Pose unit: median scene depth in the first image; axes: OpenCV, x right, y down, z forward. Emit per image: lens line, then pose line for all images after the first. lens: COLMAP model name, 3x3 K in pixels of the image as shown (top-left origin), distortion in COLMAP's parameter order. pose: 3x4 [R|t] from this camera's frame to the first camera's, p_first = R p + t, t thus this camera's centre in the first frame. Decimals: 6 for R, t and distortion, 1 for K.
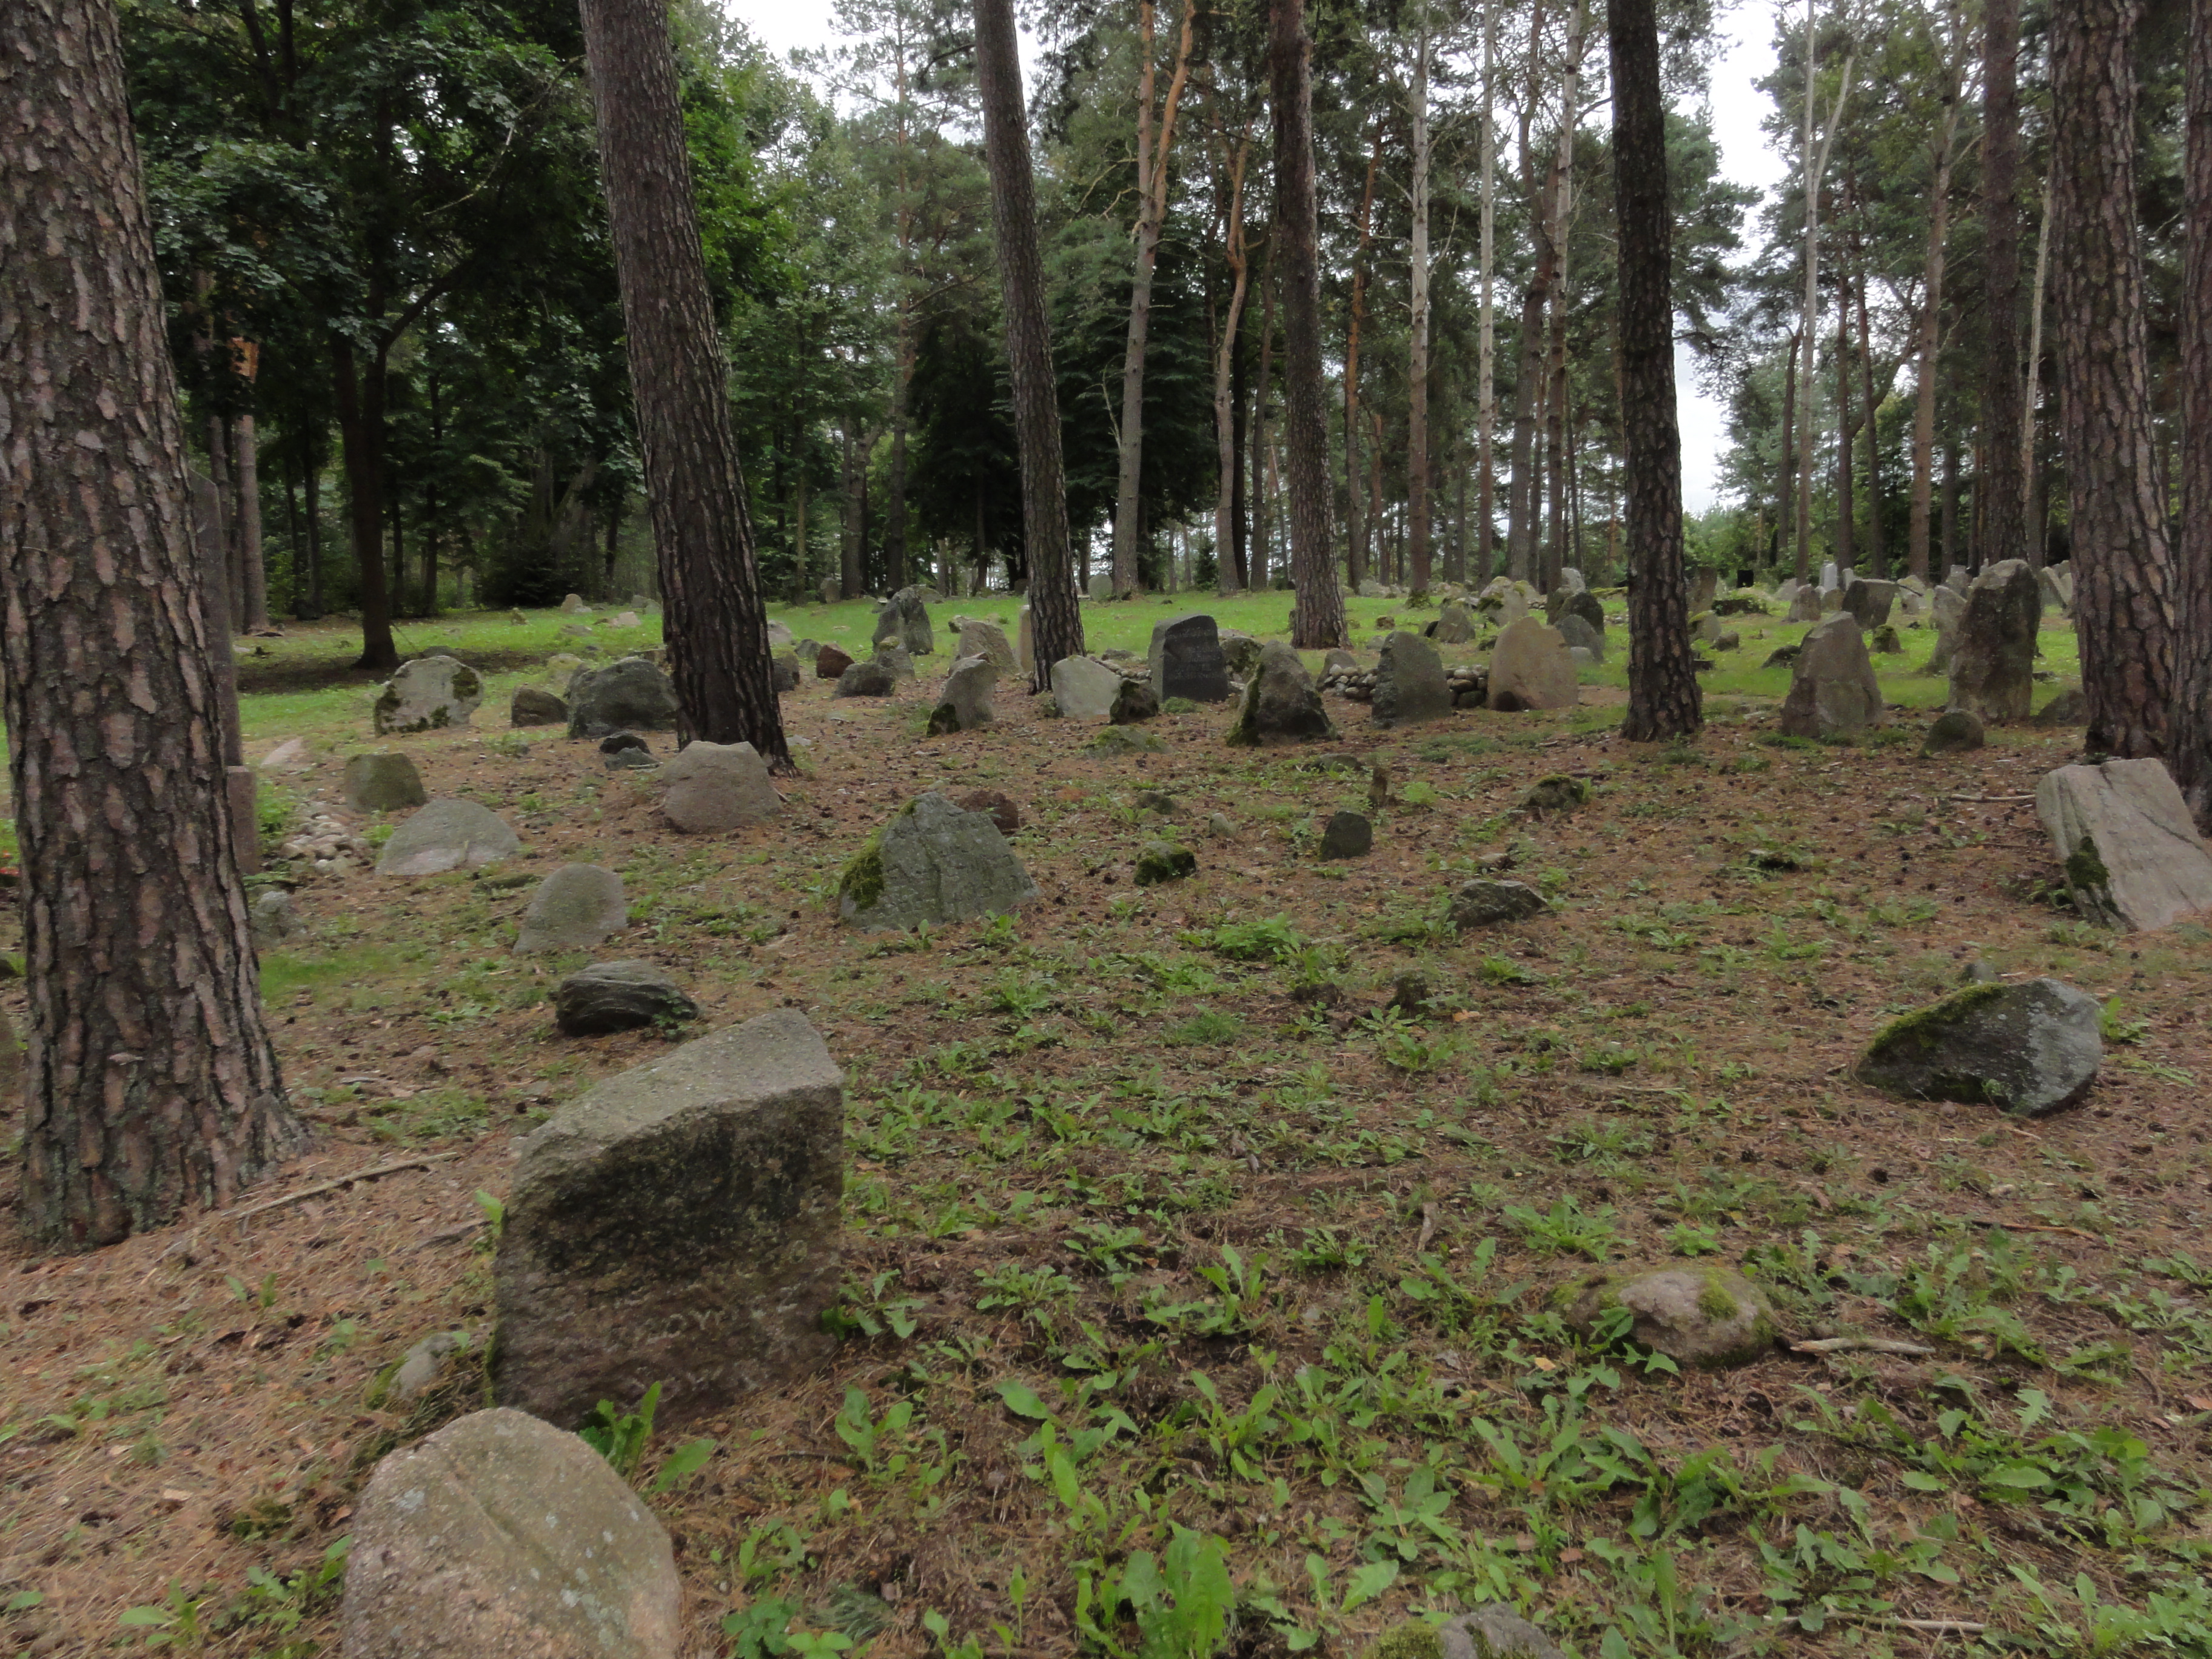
lens RADIAL K [[1572.2, 0, 1107.3], [0, 1572.2, 832.2], [0, 0, 1]] dist [-0.004182, -0.000655]
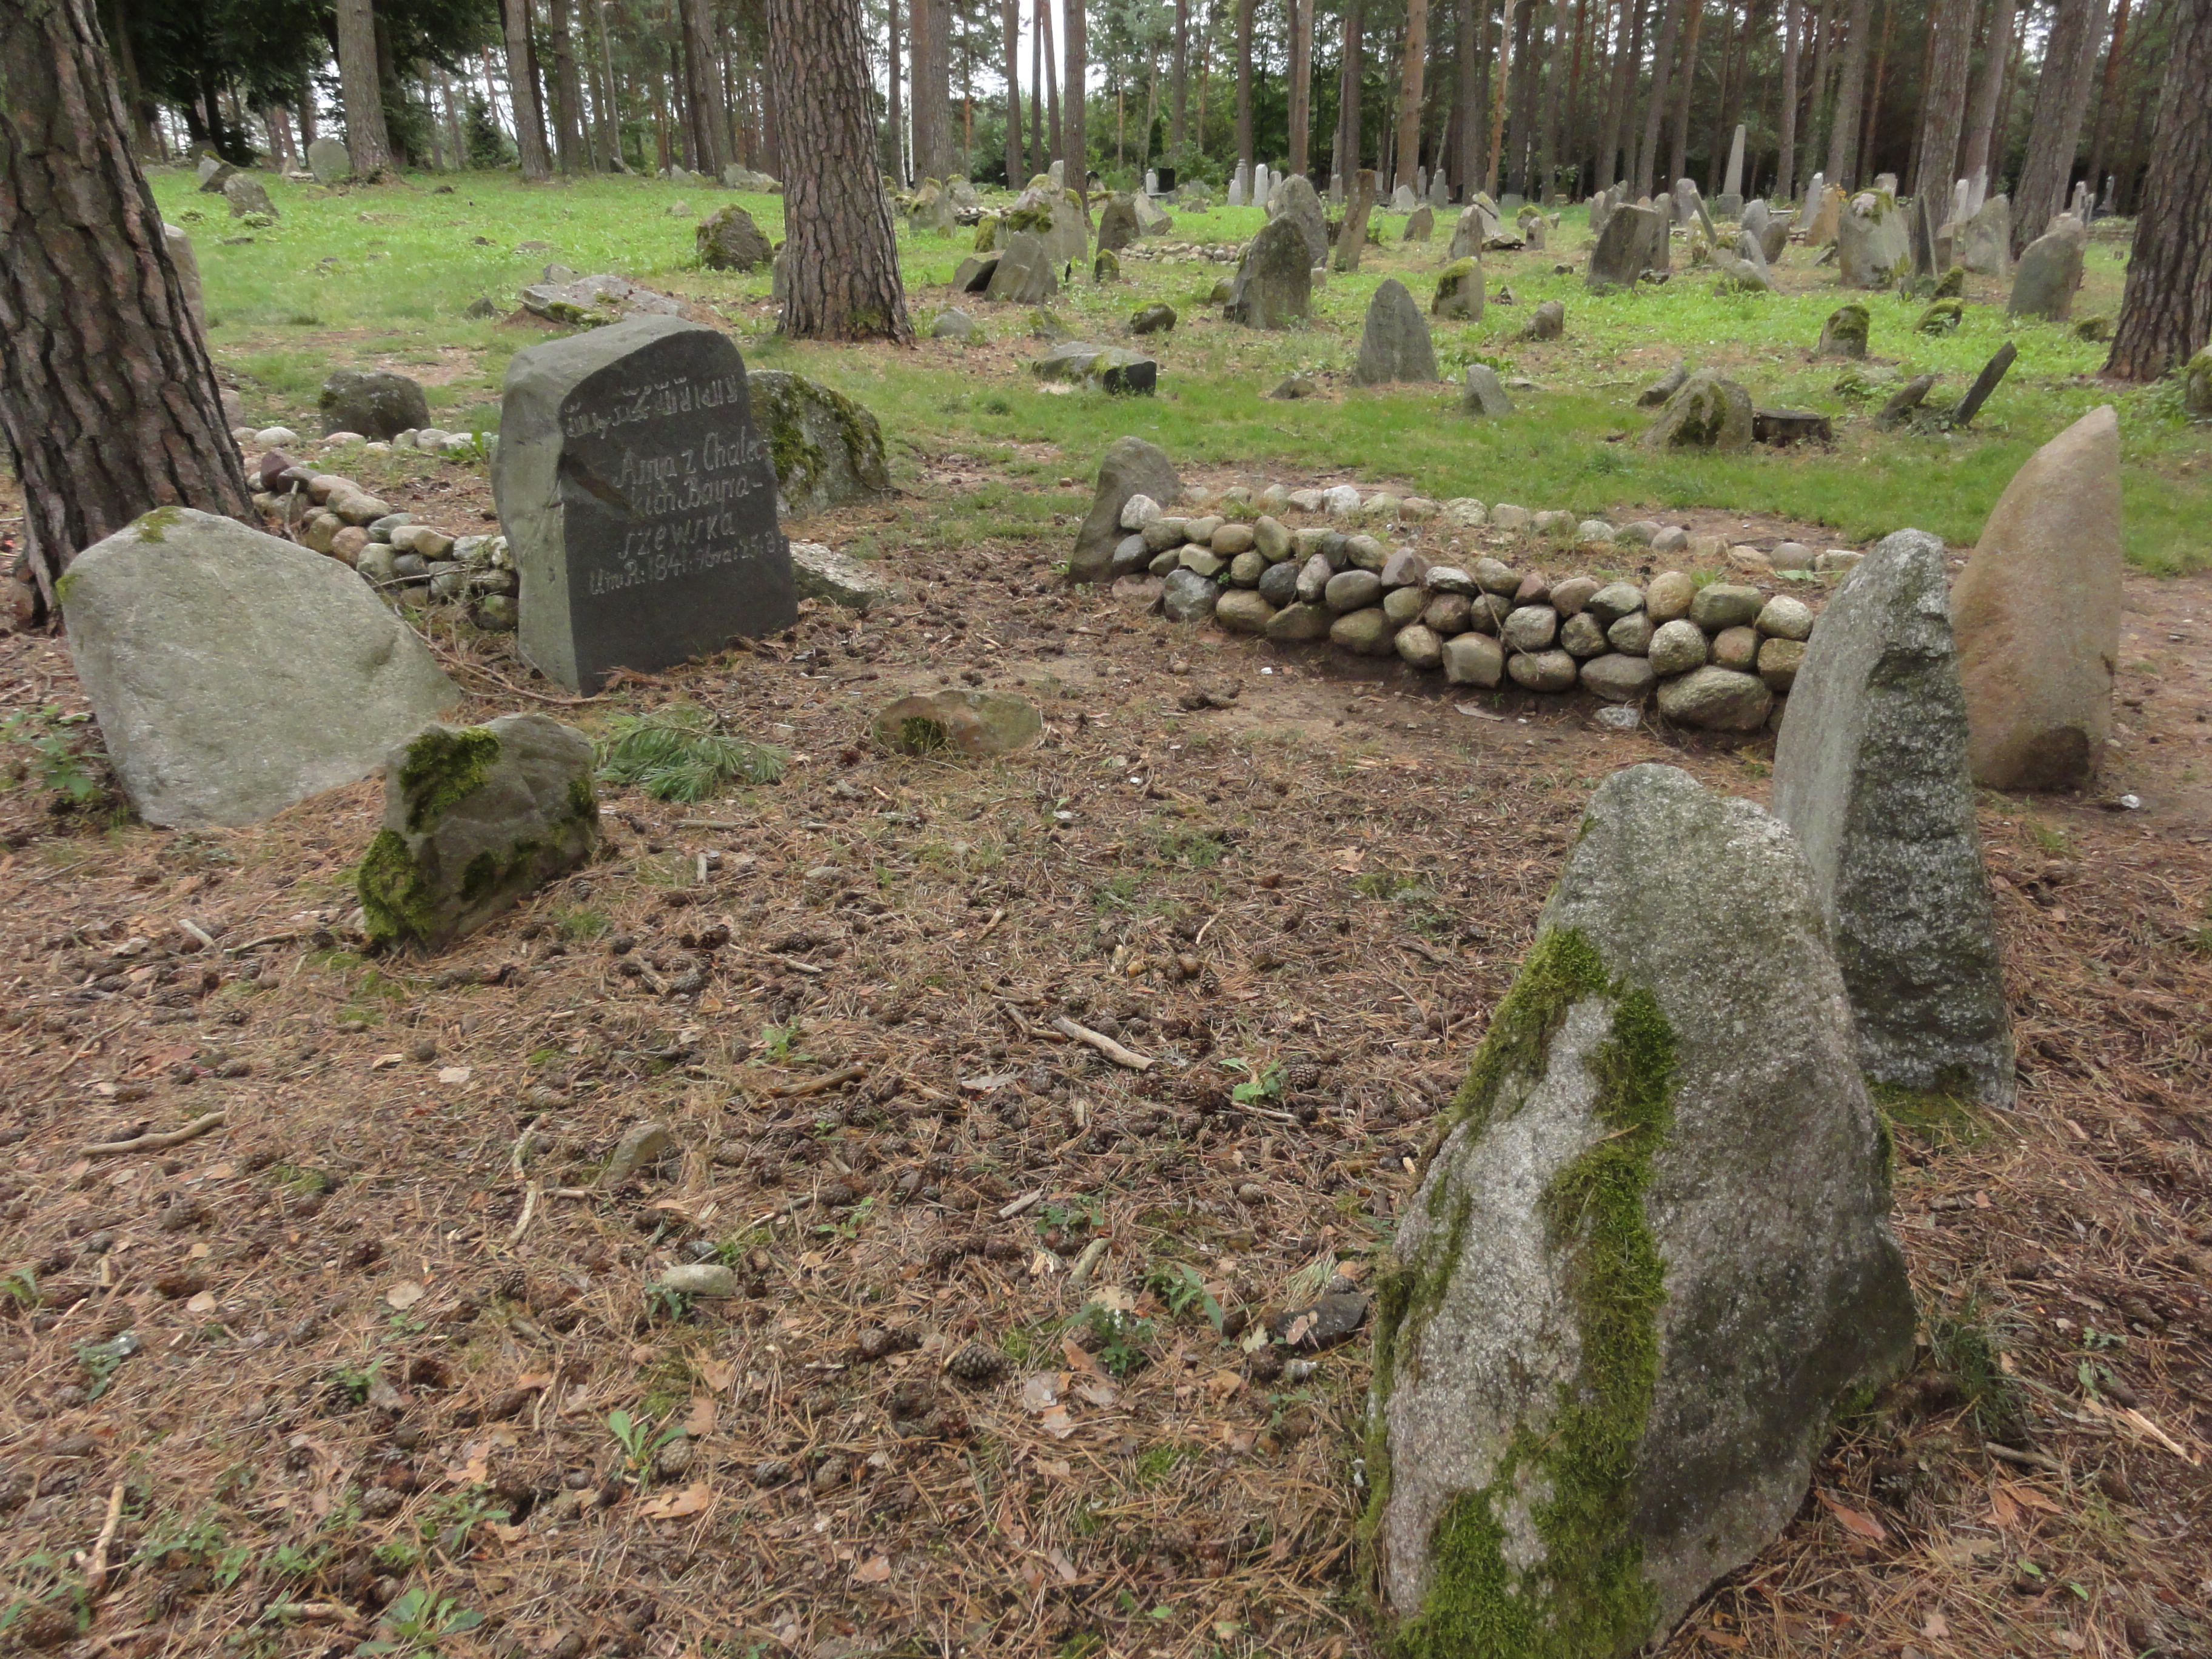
lens RADIAL K [[1572.2, 0, 1106.7], [0, 1572.2, 824.0], [0, 0, 1]] dist [-0.004182, -0.000655]
pose [[0.912780, -0.122550, 0.389633, 0.001807], [0.026156, 0.969508, 0.243661, -0.024215], [-0.407612, -0.212218, 0.888153, 0.143441]]
